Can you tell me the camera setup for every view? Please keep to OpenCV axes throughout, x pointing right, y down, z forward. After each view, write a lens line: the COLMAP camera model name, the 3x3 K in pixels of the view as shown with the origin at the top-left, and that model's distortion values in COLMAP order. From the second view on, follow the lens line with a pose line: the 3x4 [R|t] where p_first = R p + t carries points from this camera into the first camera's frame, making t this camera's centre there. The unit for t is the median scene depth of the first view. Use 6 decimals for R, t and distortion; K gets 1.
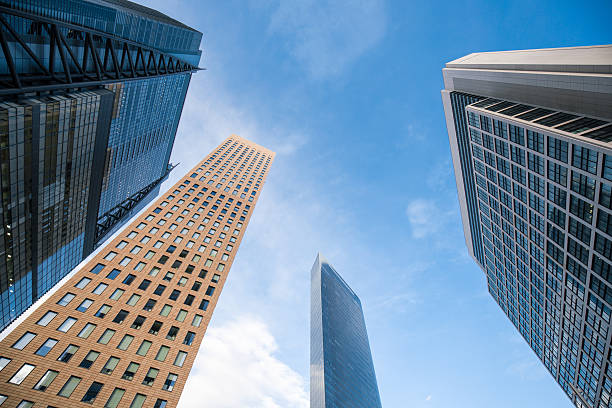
lens RADIAL K [[286.9, 0, 309.3], [0, 286.9, 207.9], [0, 0, 1]] dist [-0.025725, 0.006512]
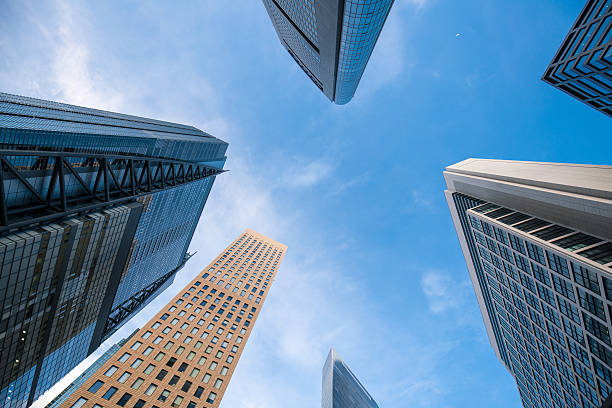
lens RADIAL K [[286.9, 0, 309.3], [0, 286.9, 207.9], [0, 0, 1]] dist [-0.025725, 0.006512]
pose [[0.998063, 0.003603, -0.062108, 0.046128], [-0.020043, 0.963716, -0.266177, -0.092636], [0.058895, 0.266906, 0.961921, -0.058777]]
